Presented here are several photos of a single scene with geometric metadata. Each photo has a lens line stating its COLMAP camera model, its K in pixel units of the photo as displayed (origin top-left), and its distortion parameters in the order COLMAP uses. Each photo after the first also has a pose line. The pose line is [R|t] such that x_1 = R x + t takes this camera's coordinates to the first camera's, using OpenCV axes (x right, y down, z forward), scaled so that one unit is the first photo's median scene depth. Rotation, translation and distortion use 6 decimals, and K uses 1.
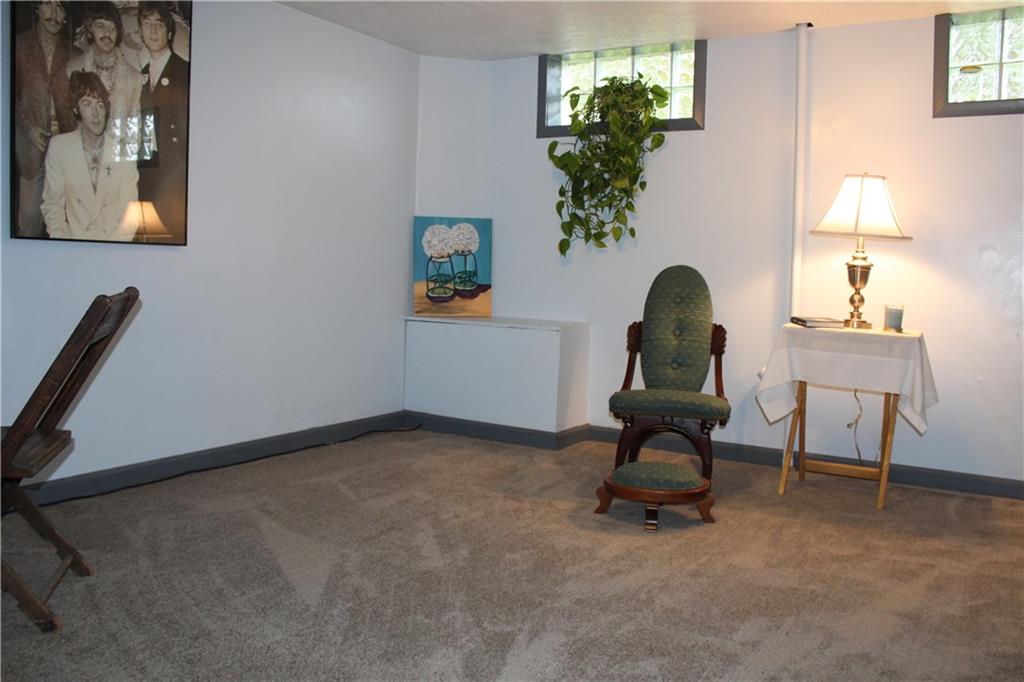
lens RADIAL K [[850.0, 0, 512.0], [0, 850.0, 341.0], [0, 0, 1]] dist [-0.165625, 0.148249]
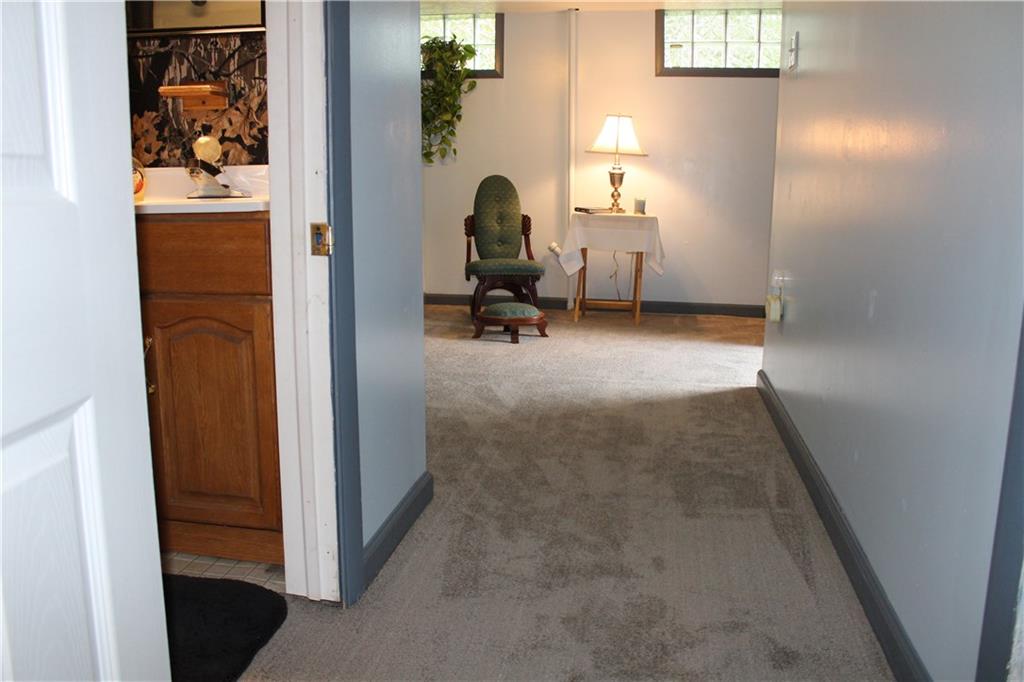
lens RADIAL K [[850.0, 0, 512.0], [0, 850.0, 341.0], [0, 0, 1]] dist [-0.165625, 0.148249]
pose [[0.930051, -0.088503, 0.356612, -0.332686], [0.048505, 0.991637, 0.119600, 0.021856], [-0.364214, -0.093937, 0.926566, -0.399914]]
